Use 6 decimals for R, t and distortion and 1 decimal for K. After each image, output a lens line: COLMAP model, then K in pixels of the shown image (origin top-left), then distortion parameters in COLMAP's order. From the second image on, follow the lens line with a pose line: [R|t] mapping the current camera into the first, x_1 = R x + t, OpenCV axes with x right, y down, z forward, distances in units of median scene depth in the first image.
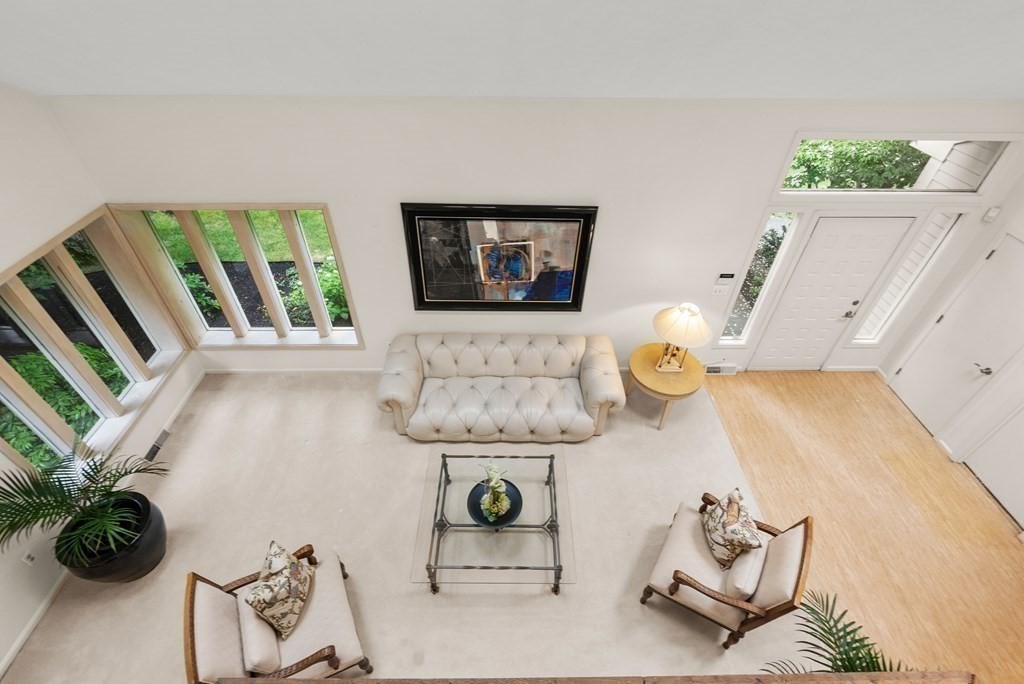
lens RADIAL K [[476.1, 0, 517.6], [0, 476.1, 337.7], [0, 0, 1]] dist [-0.008717, 0.001654]
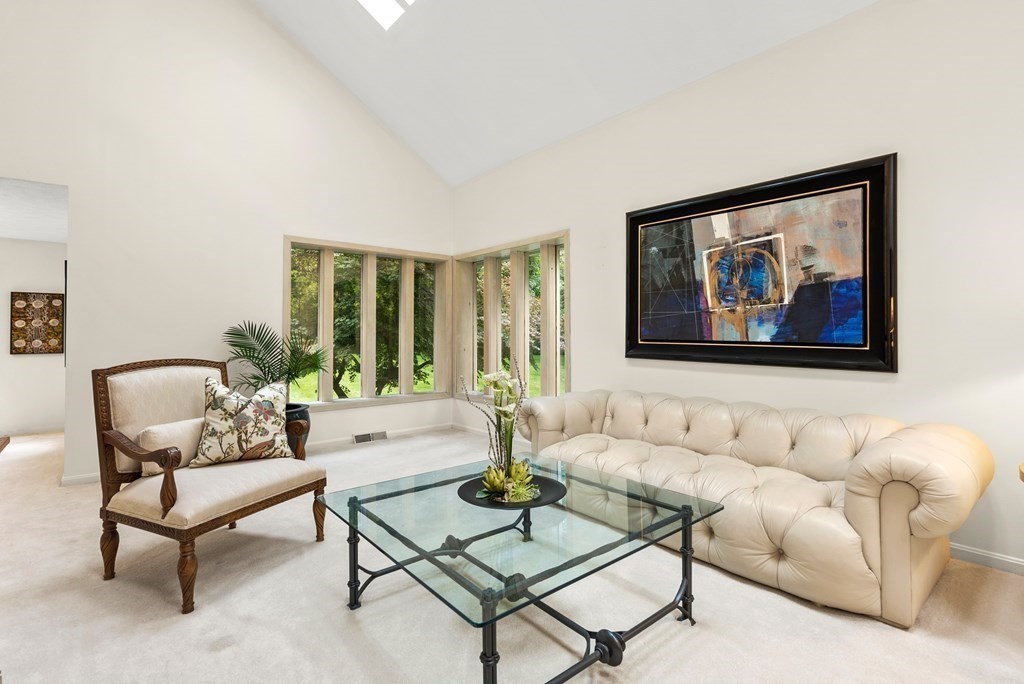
lens RADIAL K [[476.1, 0, 511.7], [0, 476.1, 316.6], [0, 0, 1]] dist [-0.008717, 0.001654]
pose [[0.630223, -0.052677, -0.774625, 0.297030], [-0.502067, 0.733381, -0.458347, 0.373083], [0.592239, 0.677774, 0.435746, 0.550883]]
